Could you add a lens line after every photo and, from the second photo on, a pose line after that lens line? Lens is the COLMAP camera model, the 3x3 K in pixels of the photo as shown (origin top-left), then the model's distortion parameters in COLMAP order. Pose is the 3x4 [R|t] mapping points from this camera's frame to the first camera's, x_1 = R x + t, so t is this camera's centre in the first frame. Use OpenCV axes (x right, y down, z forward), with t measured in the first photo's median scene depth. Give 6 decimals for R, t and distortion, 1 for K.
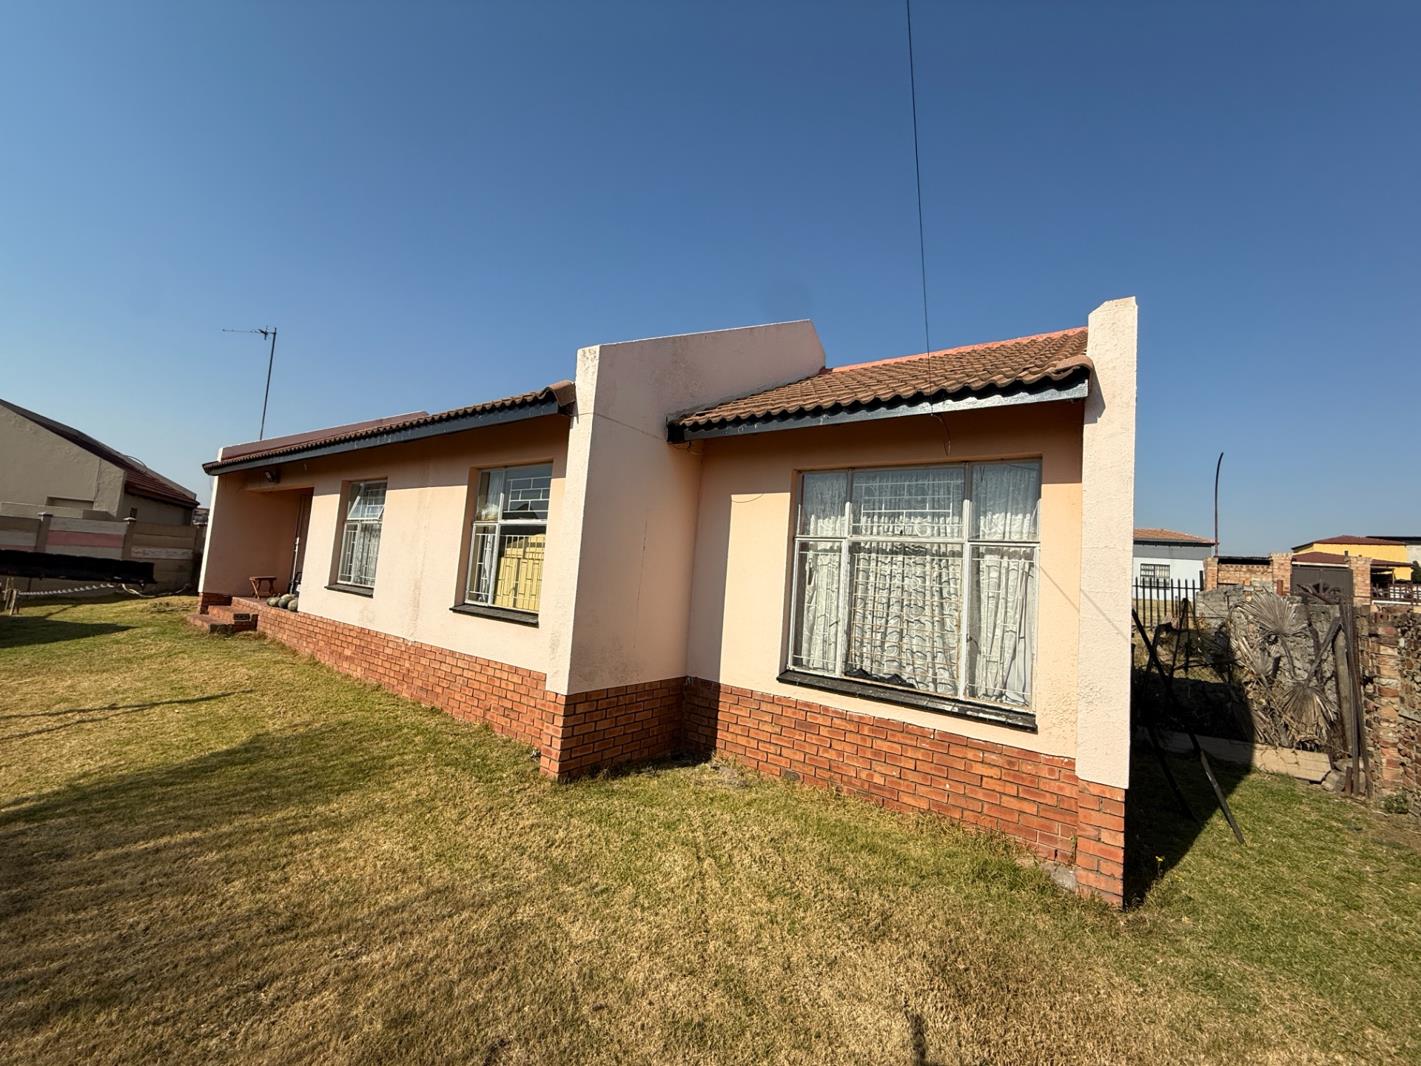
lens RADIAL K [[562.9, 0, 706.4], [0, 562.9, 530.2], [0, 0, 1]] dist [-0.001652, 0.000223]
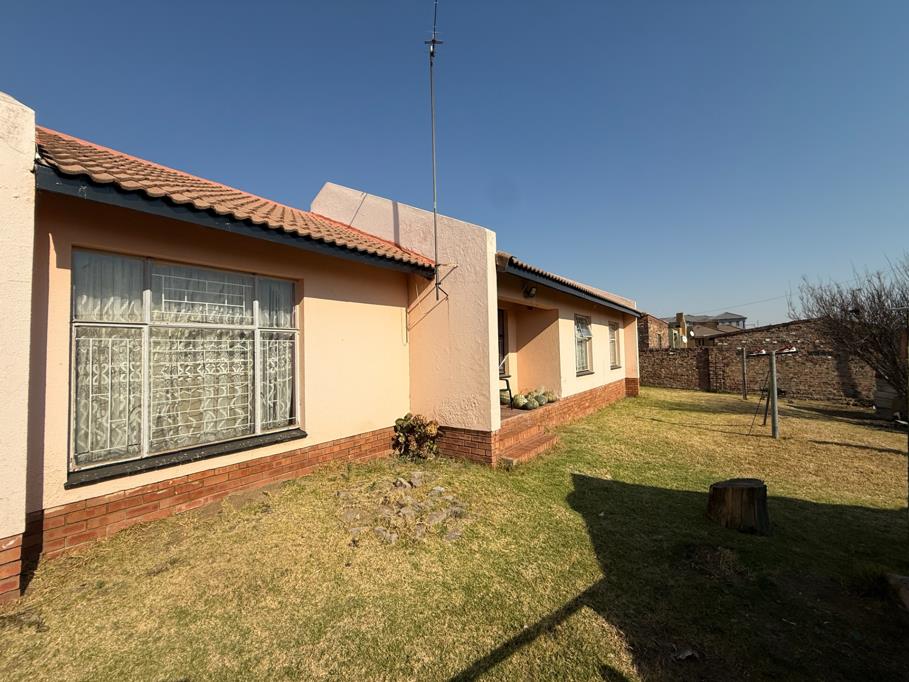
lens RADIAL K [[360.1, 0, 451.9], [0, 360.1, 339.2], [0, 0, 1]] dist [-0.001652, 0.000223]
pose [[0.015697, -0.023030, 0.999612, -0.479827], [-0.045963, 0.998661, 0.023730, 0.000720], [-0.998820, -0.046318, 0.014618, 0.466419]]
